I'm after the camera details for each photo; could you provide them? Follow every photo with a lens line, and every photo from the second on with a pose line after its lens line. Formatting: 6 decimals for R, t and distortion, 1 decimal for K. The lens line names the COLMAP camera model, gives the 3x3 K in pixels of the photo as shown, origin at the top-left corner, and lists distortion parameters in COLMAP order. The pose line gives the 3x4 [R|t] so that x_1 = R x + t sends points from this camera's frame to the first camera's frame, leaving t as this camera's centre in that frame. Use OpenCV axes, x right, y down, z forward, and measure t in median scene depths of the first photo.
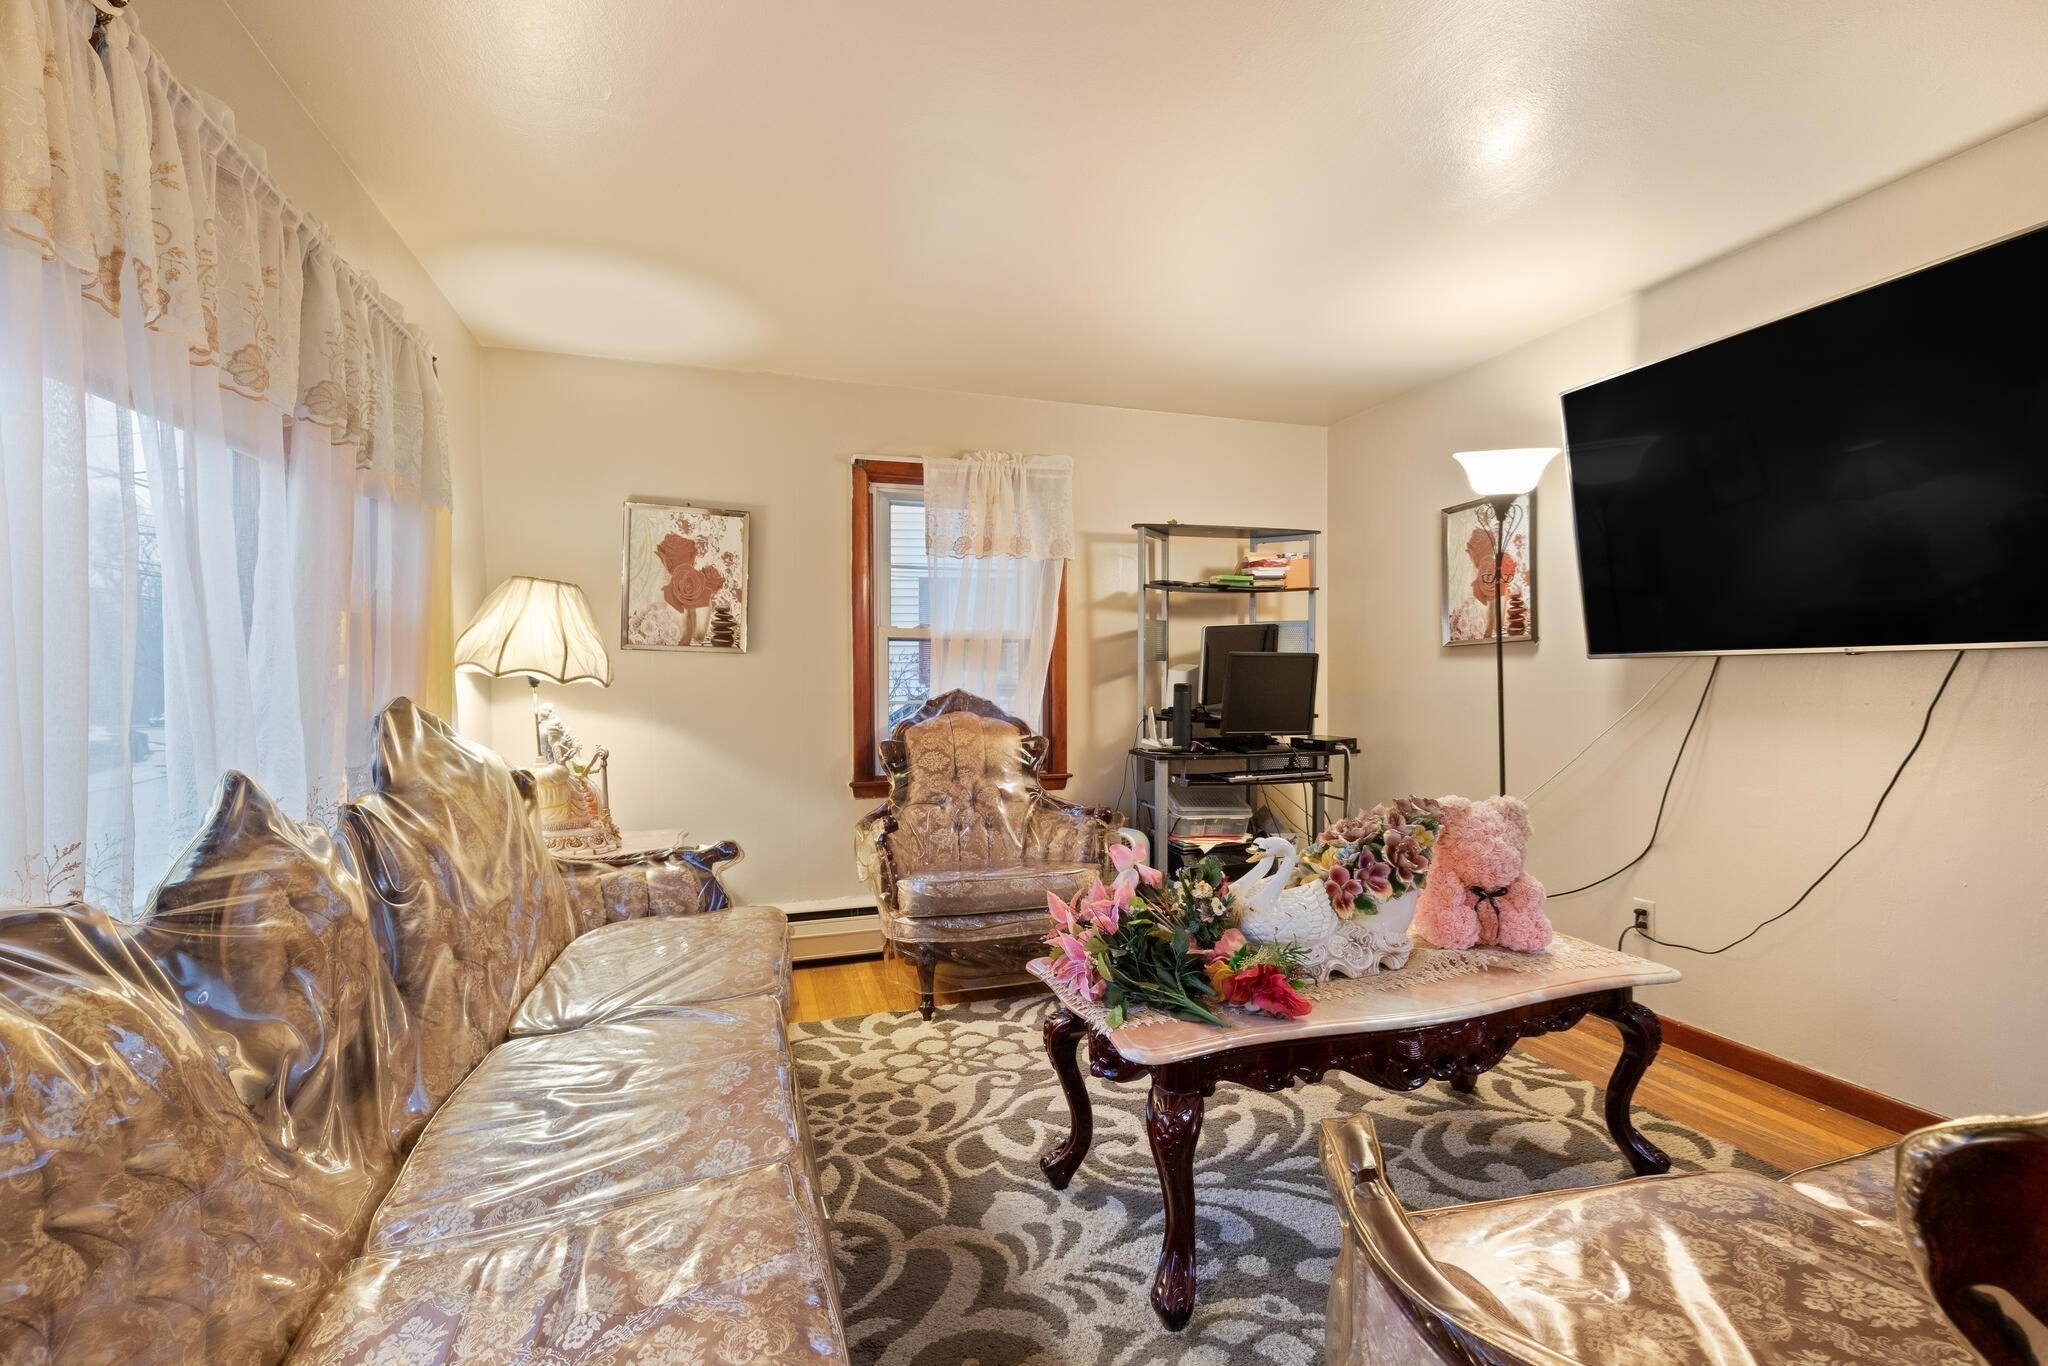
lens RADIAL K [[923.8, 0, 1028.8], [0, 923.8, 695.2], [0, 0, 1]] dist [0.002550, 0.000170]
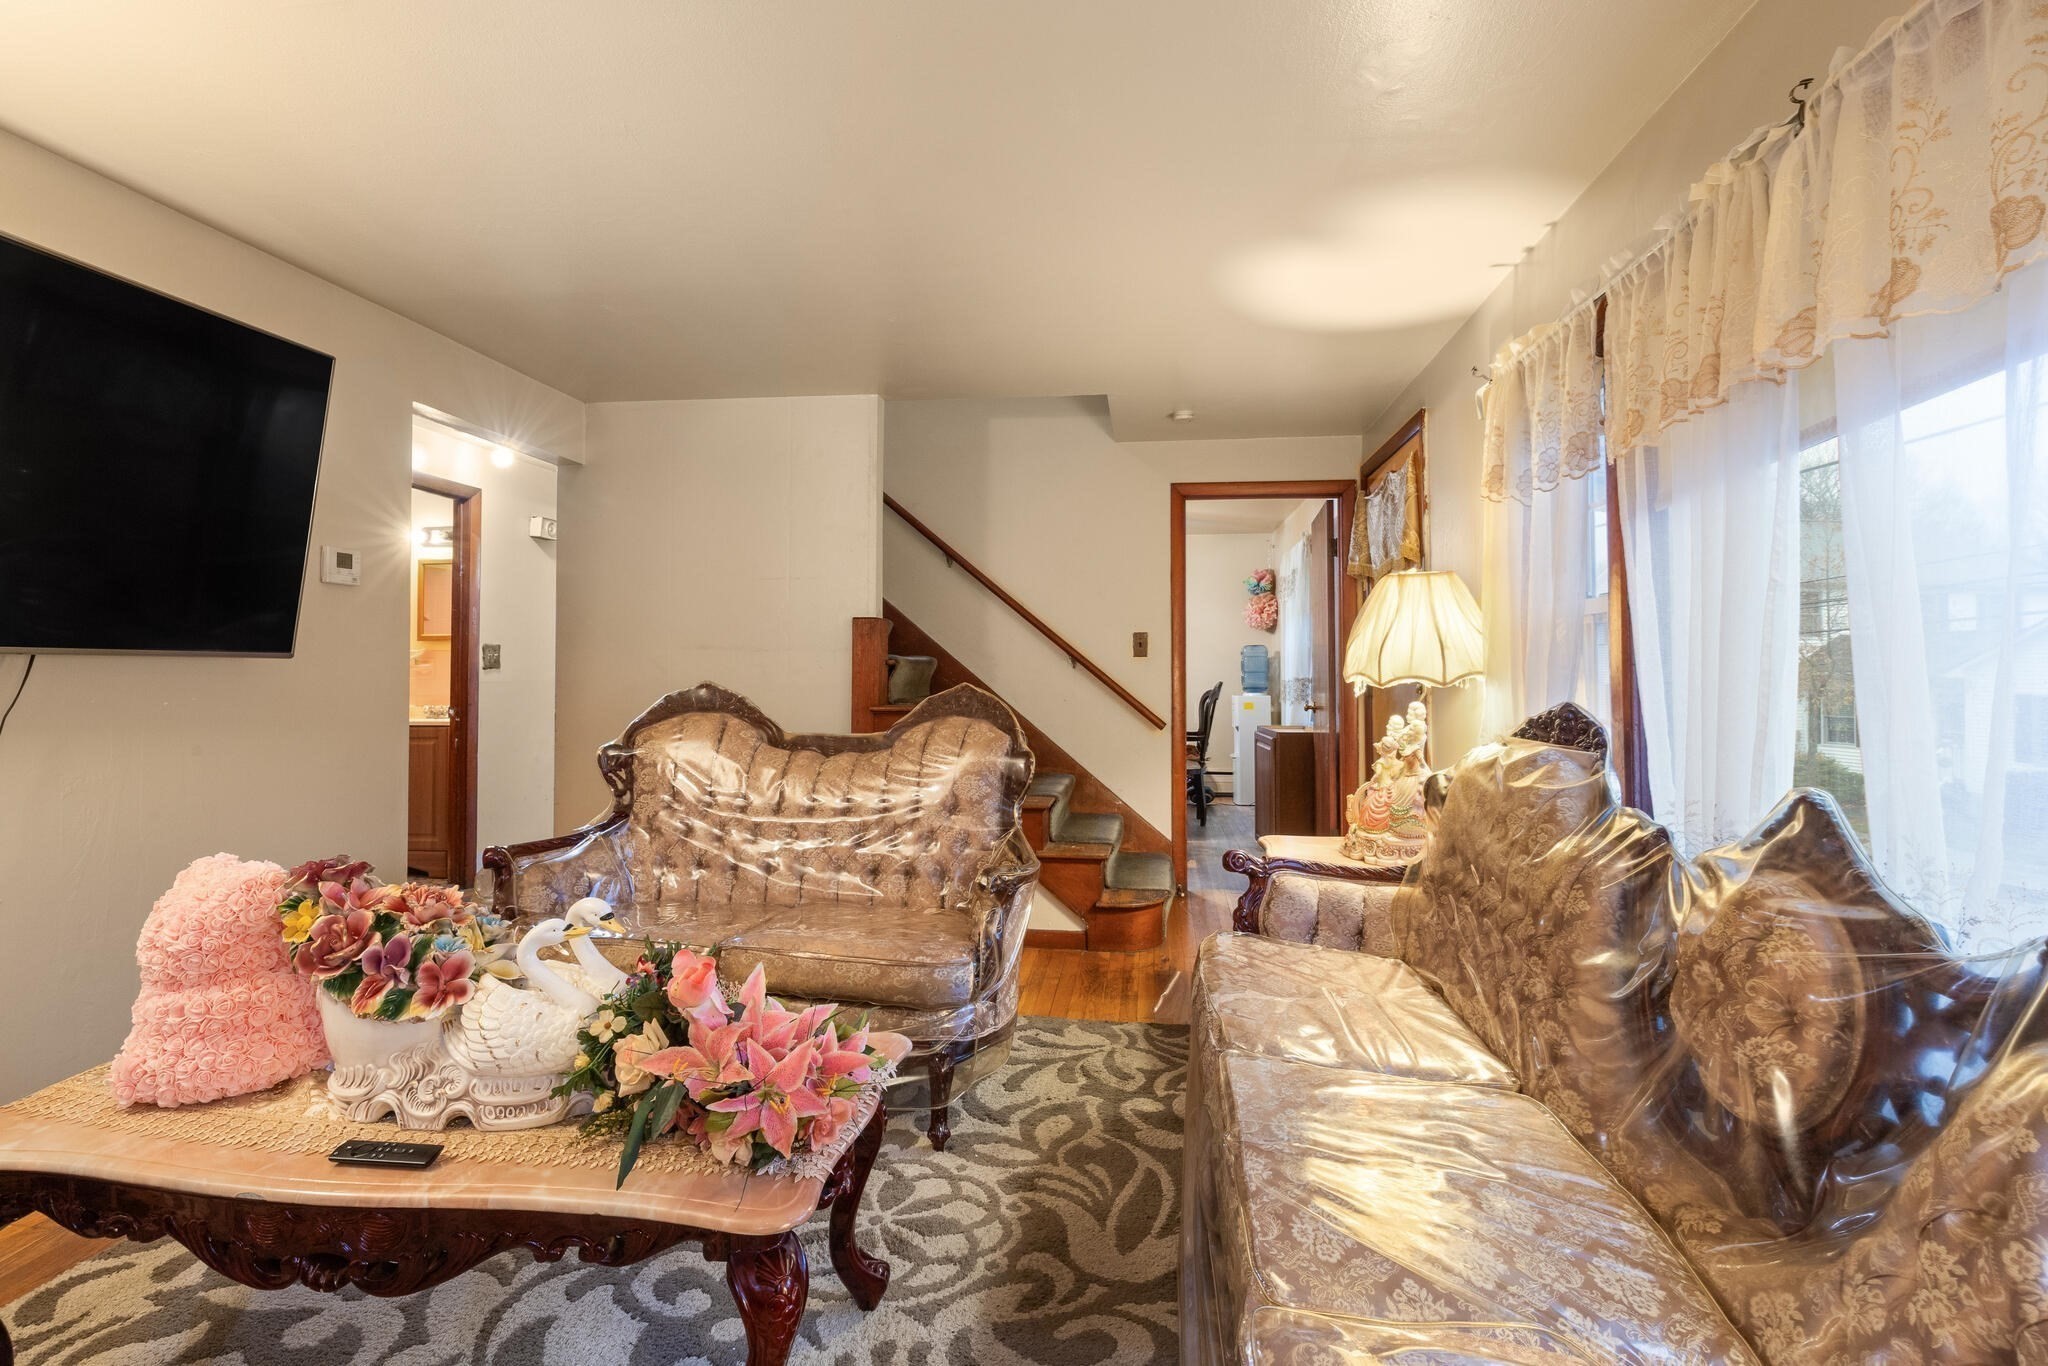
lens RADIAL K [[949.9, 0, 1024.3], [0, 949.9, 661.6], [0, 0, 1]] dist [0.003721, -0.000394]
pose [[-0.899065, 0.004846, 0.437789, -0.224912], [0.007681, 0.999959, 0.004706, -0.023695], [-0.437748, 0.007593, -0.899065, 0.886569]]
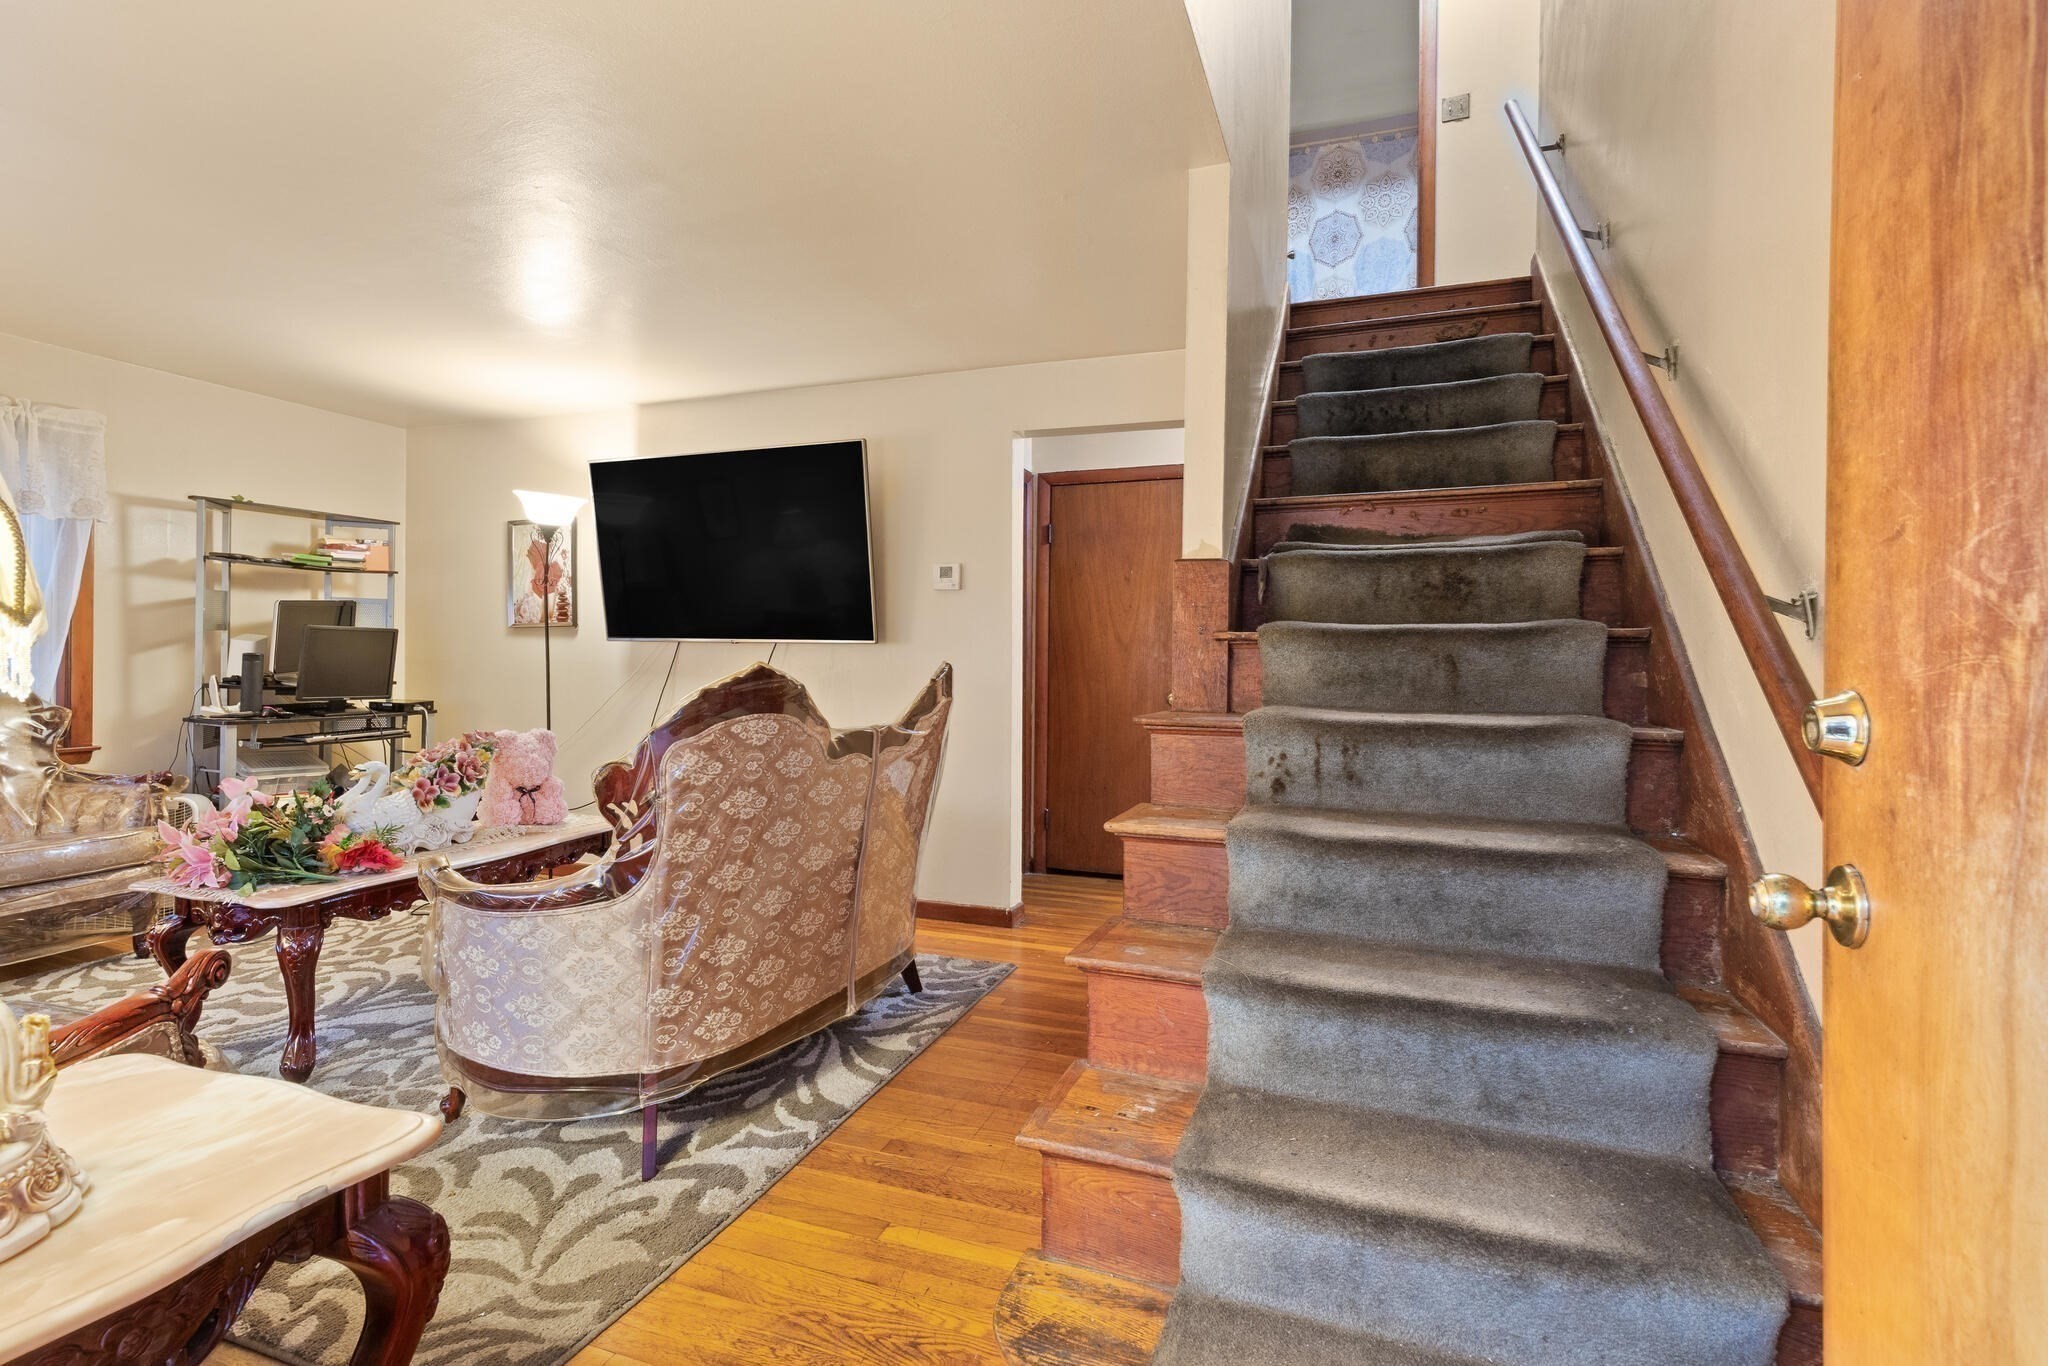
lens RADIAL K [[949.9, 0, 1024.3], [0, 949.9, 661.6], [0, 0, 1]] dist [0.003721, -0.000394]
pose [[0.621010, 0.008248, 0.783760, -0.153401], [-0.002666, 0.999961, -0.008411, 0.004488], [-0.783798, 0.003134, 0.621007, -0.412458]]
